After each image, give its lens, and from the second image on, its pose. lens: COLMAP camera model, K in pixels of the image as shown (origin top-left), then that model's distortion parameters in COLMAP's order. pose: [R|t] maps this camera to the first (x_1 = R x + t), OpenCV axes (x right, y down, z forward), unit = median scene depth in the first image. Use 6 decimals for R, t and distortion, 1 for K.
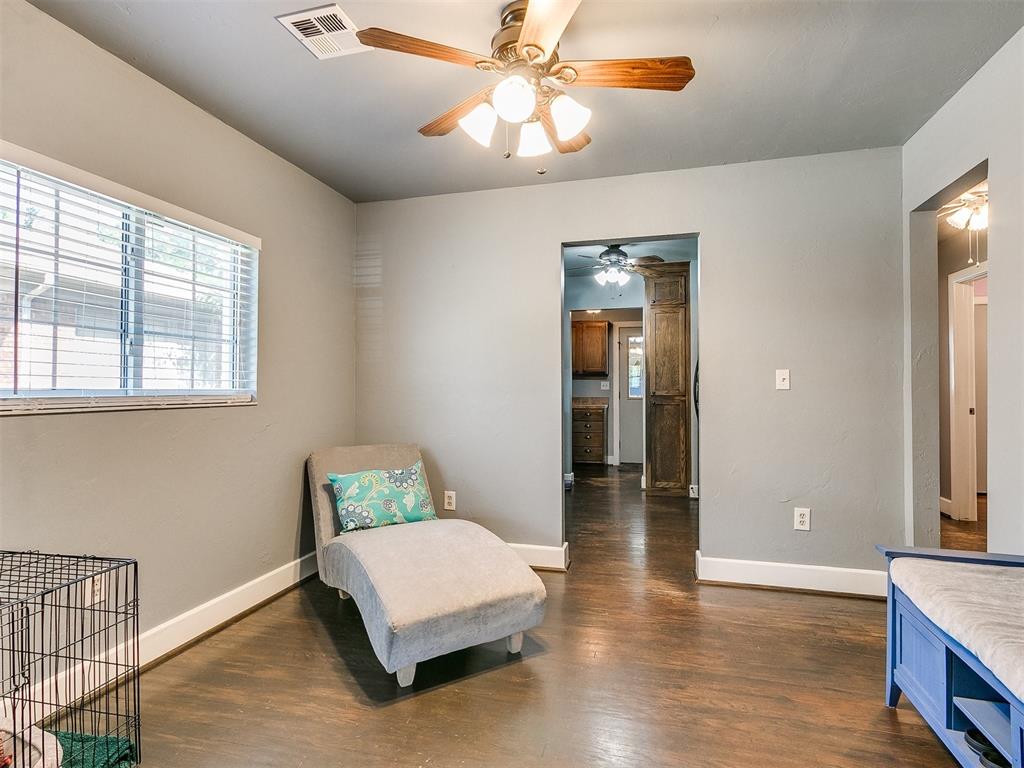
lens RADIAL K [[531.5, 0, 512.3], [0, 531.5, 385.0], [0, 0, 1]] dist [0.007120, -0.003619]
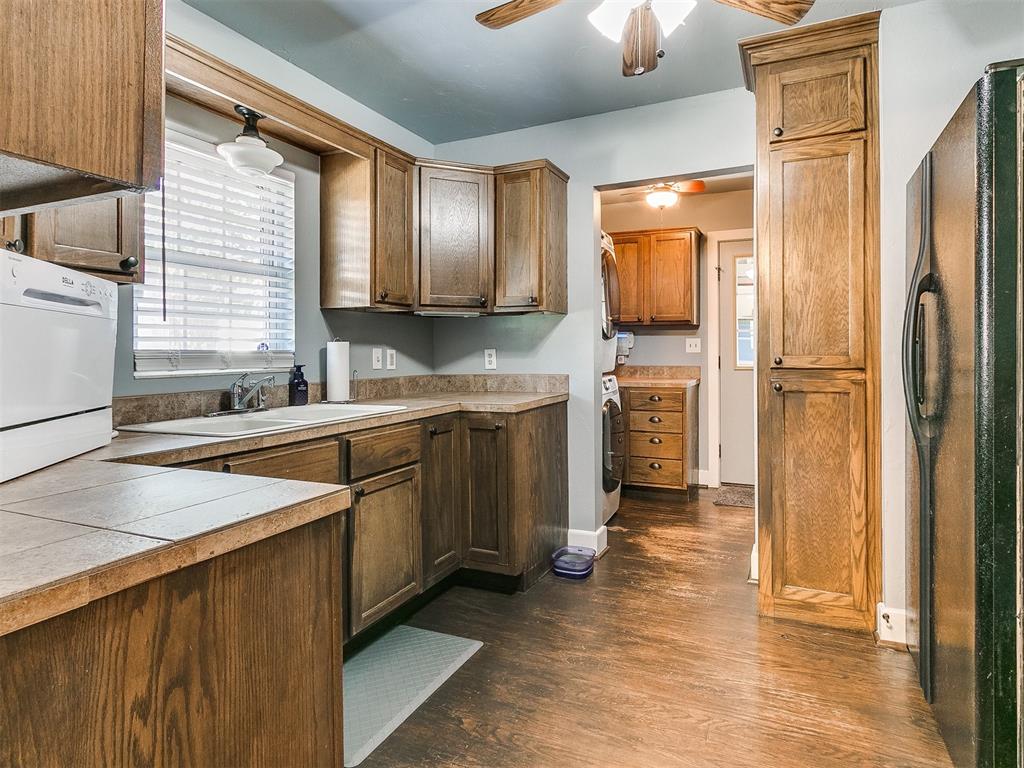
lens RADIAL K [[555.9, 0, 549.5], [0, 555.9, 350.2], [0, 0, 1]] dist [0.003984, 0.001088]
pose [[0.989367, -0.002073, -0.145426, 0.148697], [0.002907, 0.999981, 0.005520, 0.003275], [0.145412, -0.005884, 0.989354, 0.534417]]
